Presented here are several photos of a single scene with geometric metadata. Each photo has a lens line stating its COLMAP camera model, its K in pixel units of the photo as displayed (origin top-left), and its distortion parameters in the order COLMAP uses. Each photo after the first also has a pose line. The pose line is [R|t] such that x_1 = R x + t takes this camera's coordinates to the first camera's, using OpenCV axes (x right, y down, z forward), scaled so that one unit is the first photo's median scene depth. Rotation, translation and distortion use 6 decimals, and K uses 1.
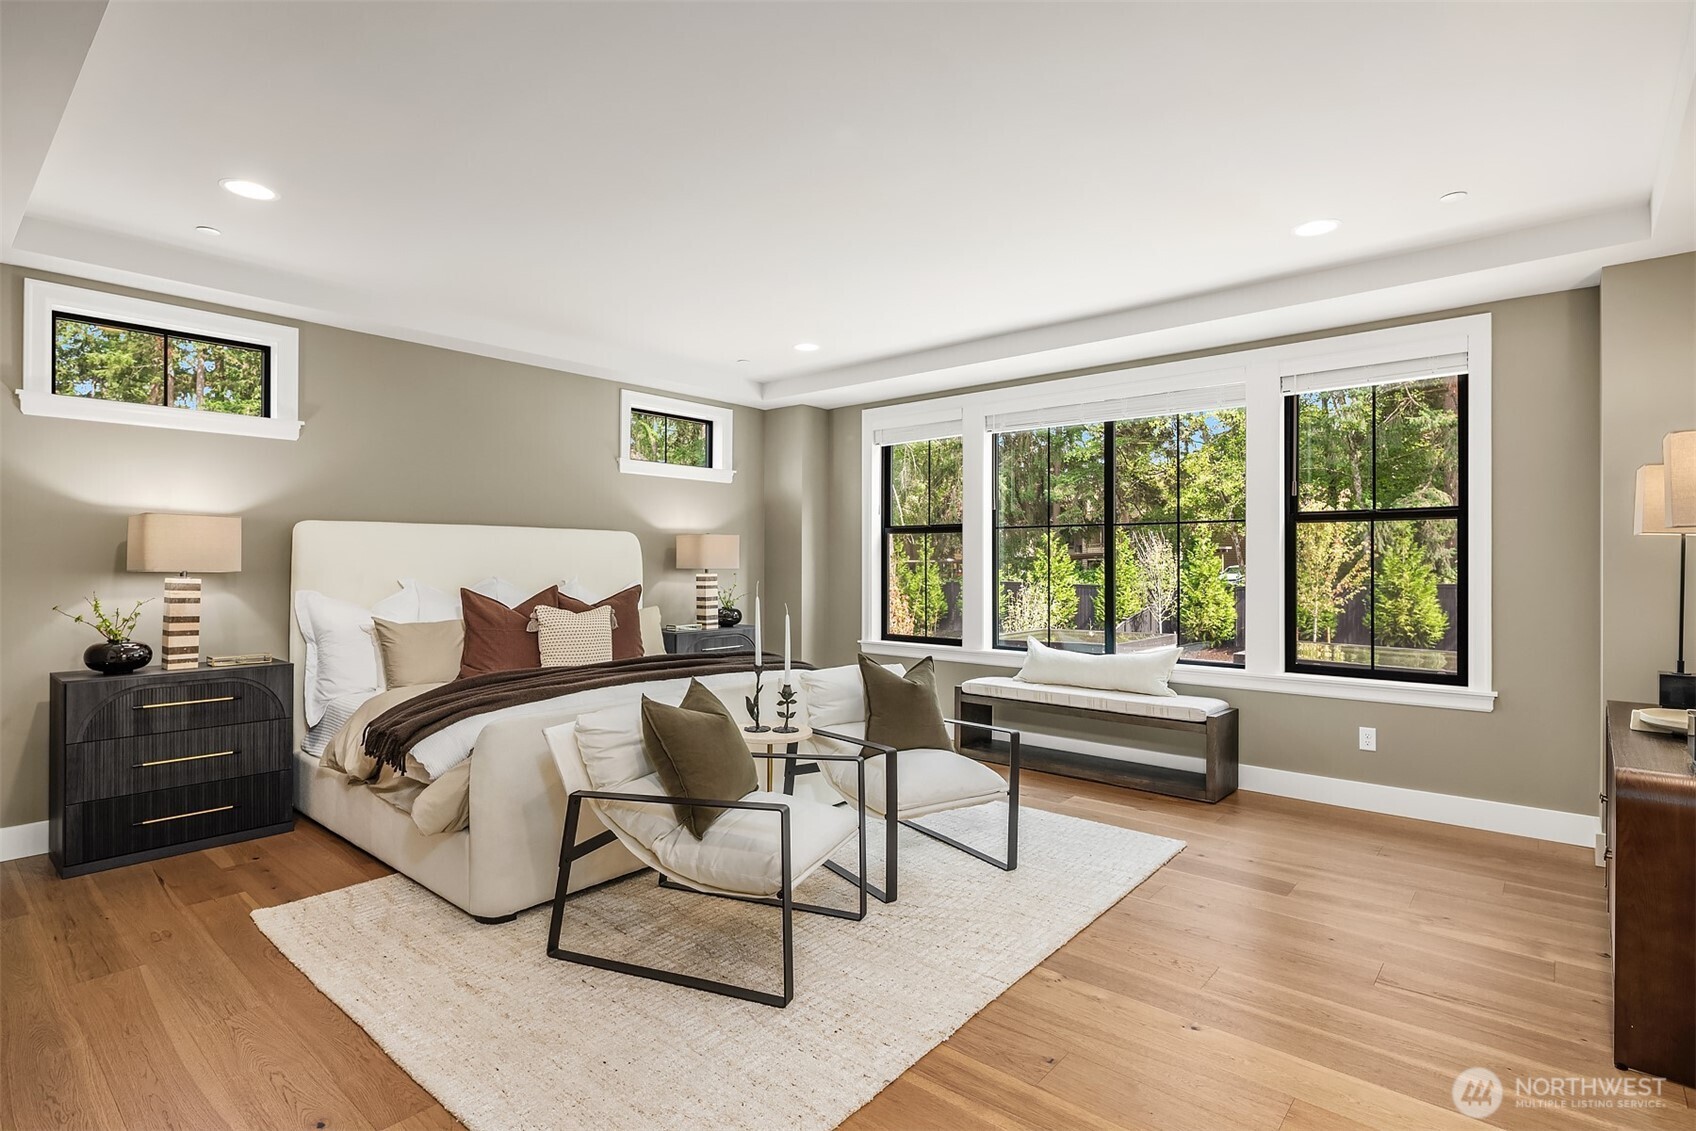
lens RADIAL K [[824.5, 0, 847.8], [0, 824.5, 569.5], [0, 0, 1]] dist [0.001631, -0.001790]
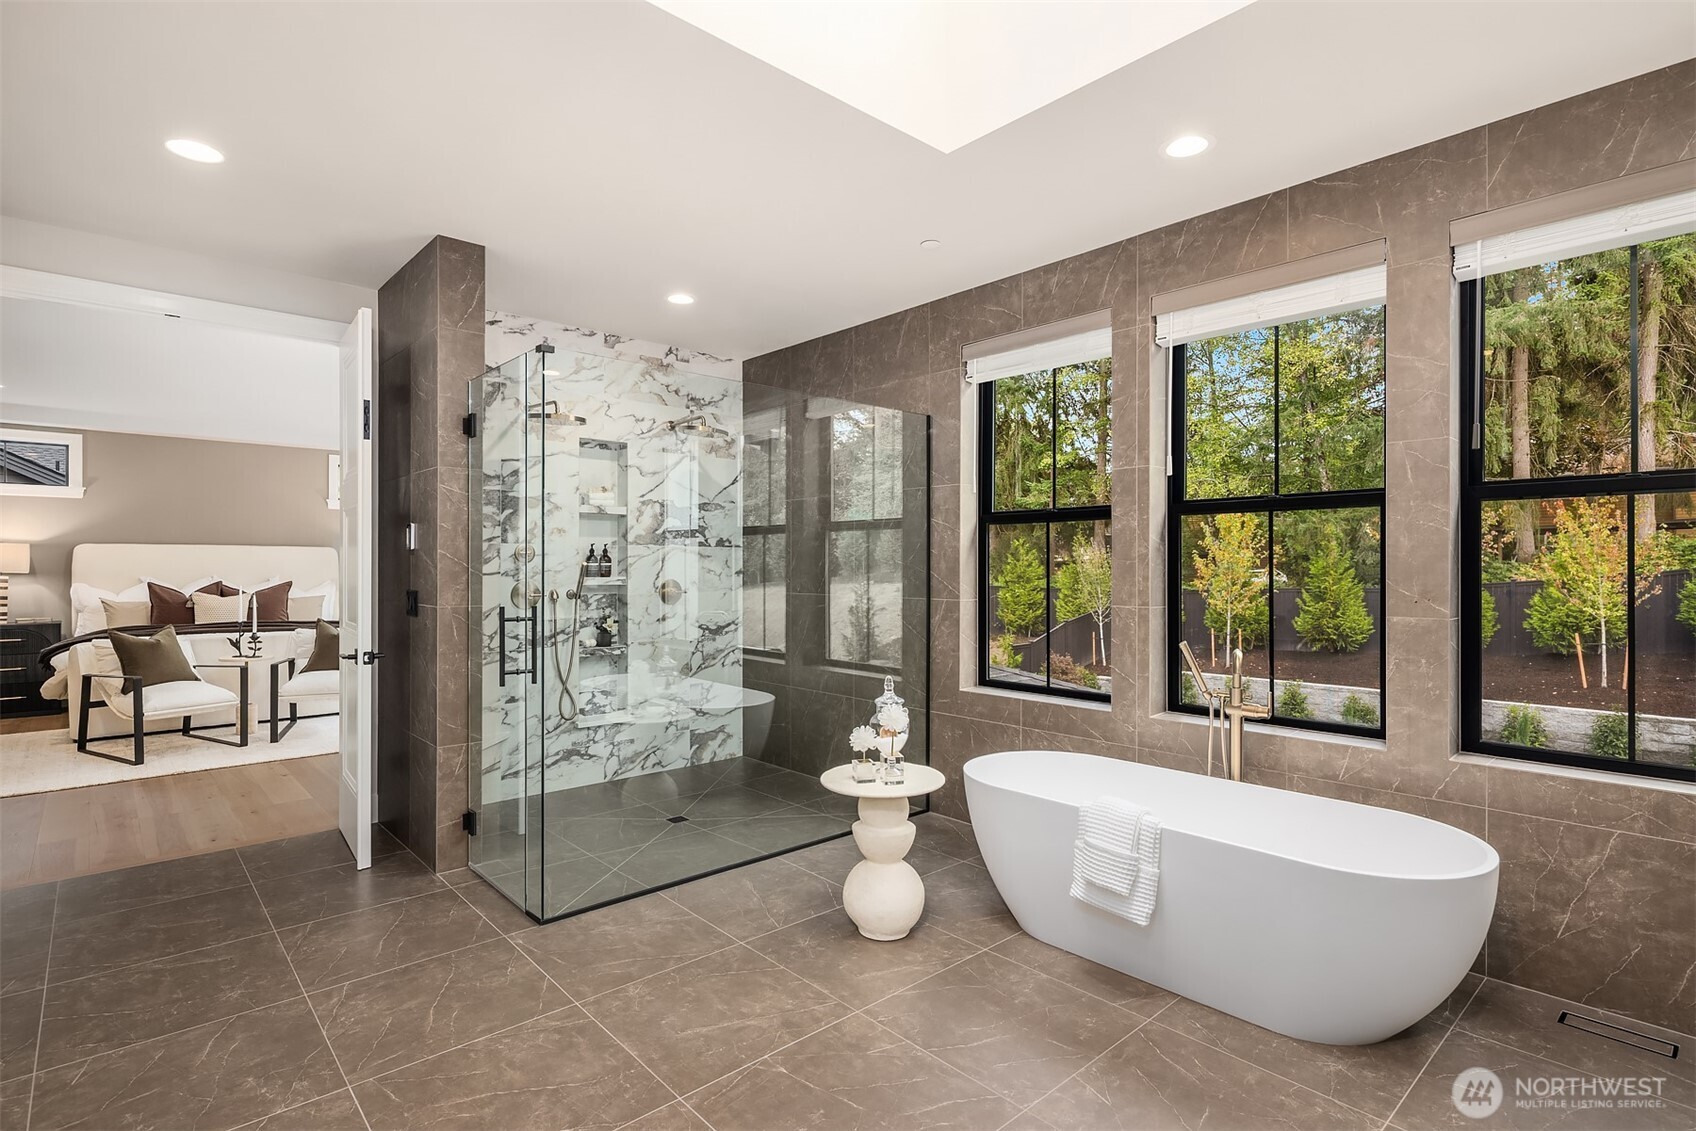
lens RADIAL K [[824.5, 0, 848.4], [0, 824.5, 565.5], [0, 0, 1]] dist [0.001631, -0.001790]
pose [[0.992743, 0.001043, -0.120248, 1.193616], [-0.002198, 0.999953, -0.009477, 0.000846], [0.120233, 0.009673, 0.992699, -0.562930]]
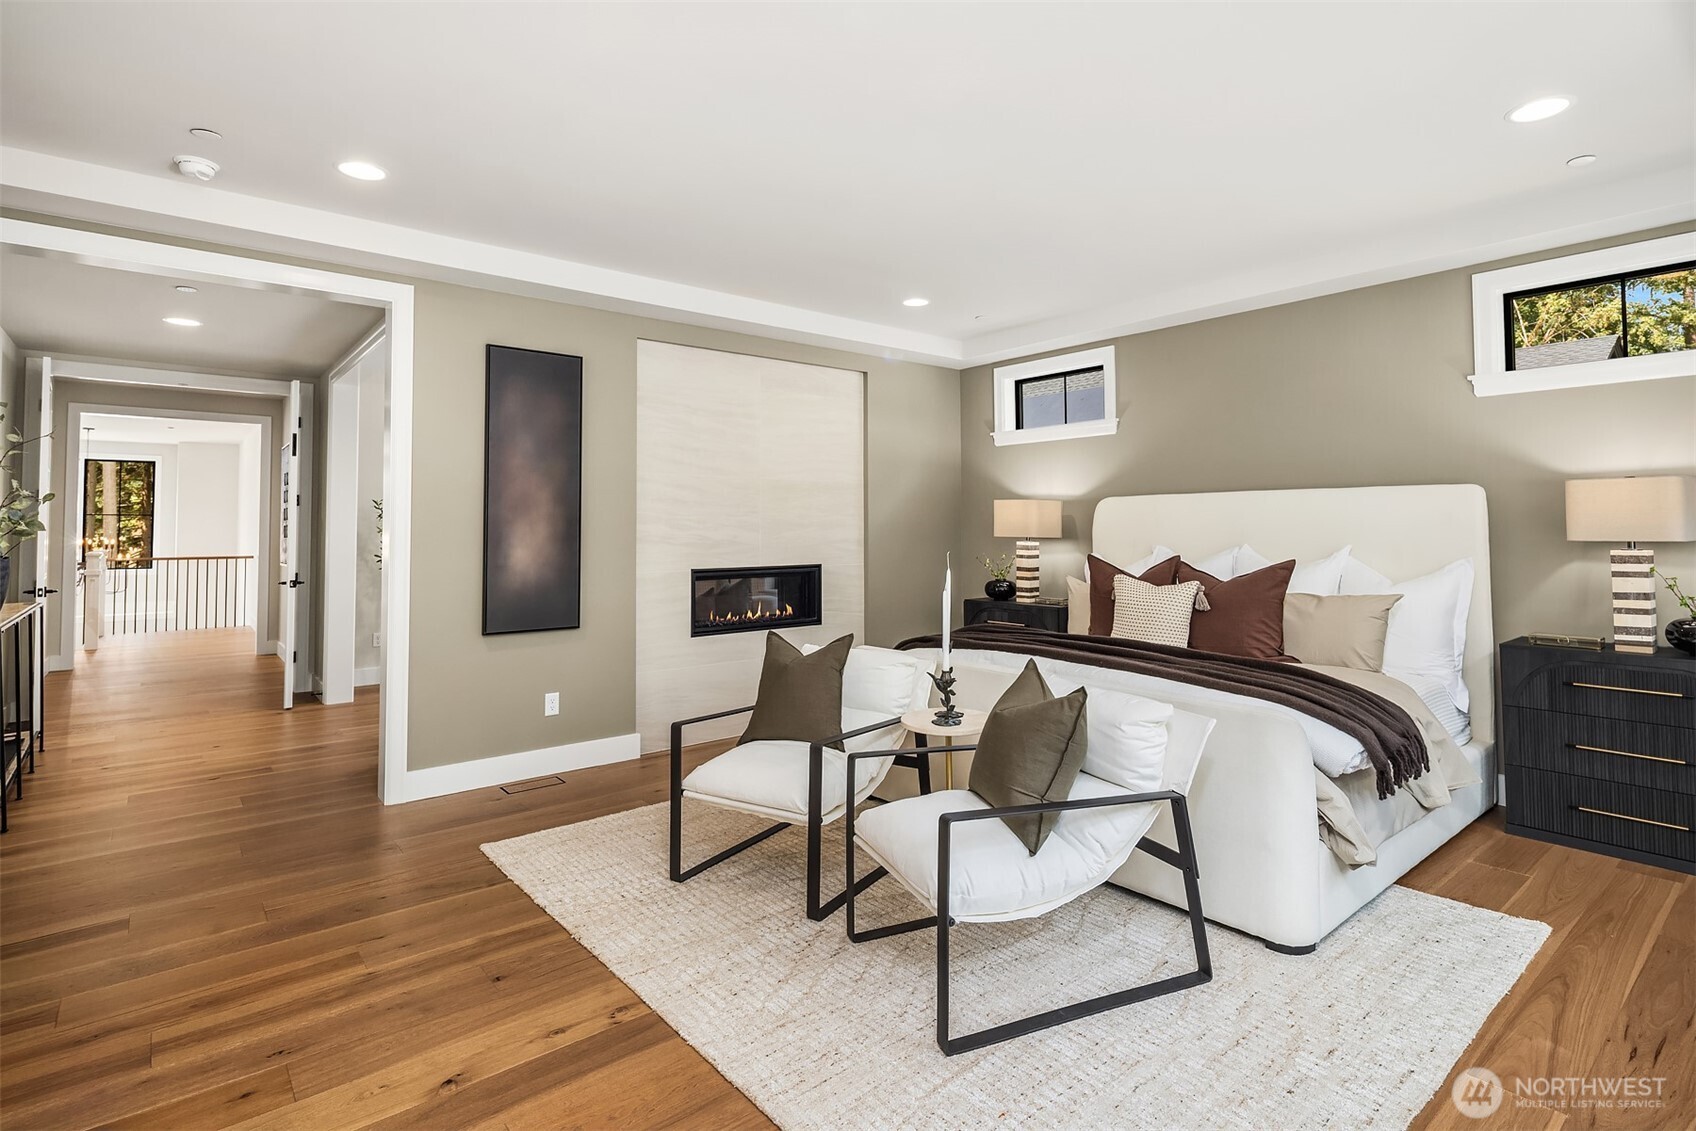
lens RADIAL K [[824.5, 0, 851.7], [0, 824.5, 504.6], [0, 0, 1]] dist [0.001631, -0.001790]
pose [[-0.158656, -0.034845, -0.986719, 0.640003], [-0.009316, 0.999385, -0.033794, -0.002308], [0.987290, 0.003831, -0.158883, 0.820843]]
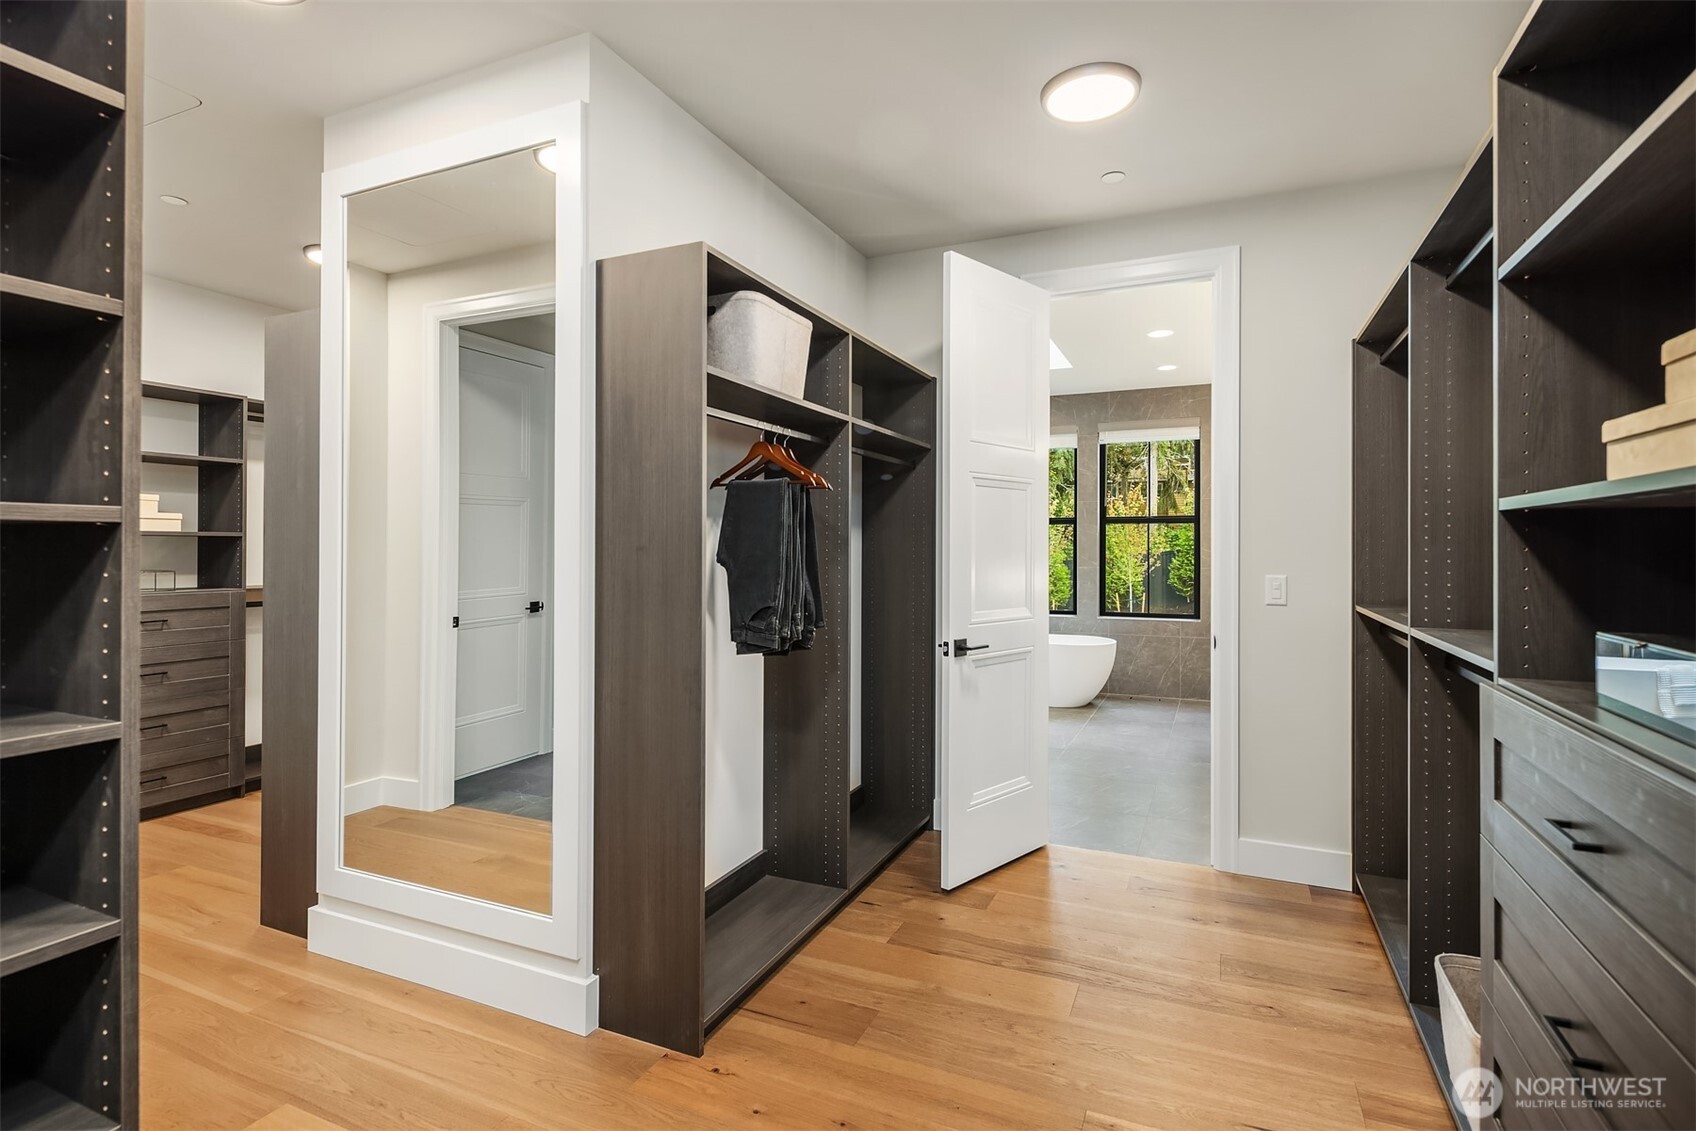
lens RADIAL K [[824.5, 0, 846.1], [0, 824.5, 552.6], [0, 0, 1]] dist [0.001631, -0.001790]
pose [[0.957584, -0.000233, 0.288154, -4.114720], [0.001350, 0.999992, -0.003677, 0.074671], [-0.288151, 0.003910, 0.957577, -7.582810]]
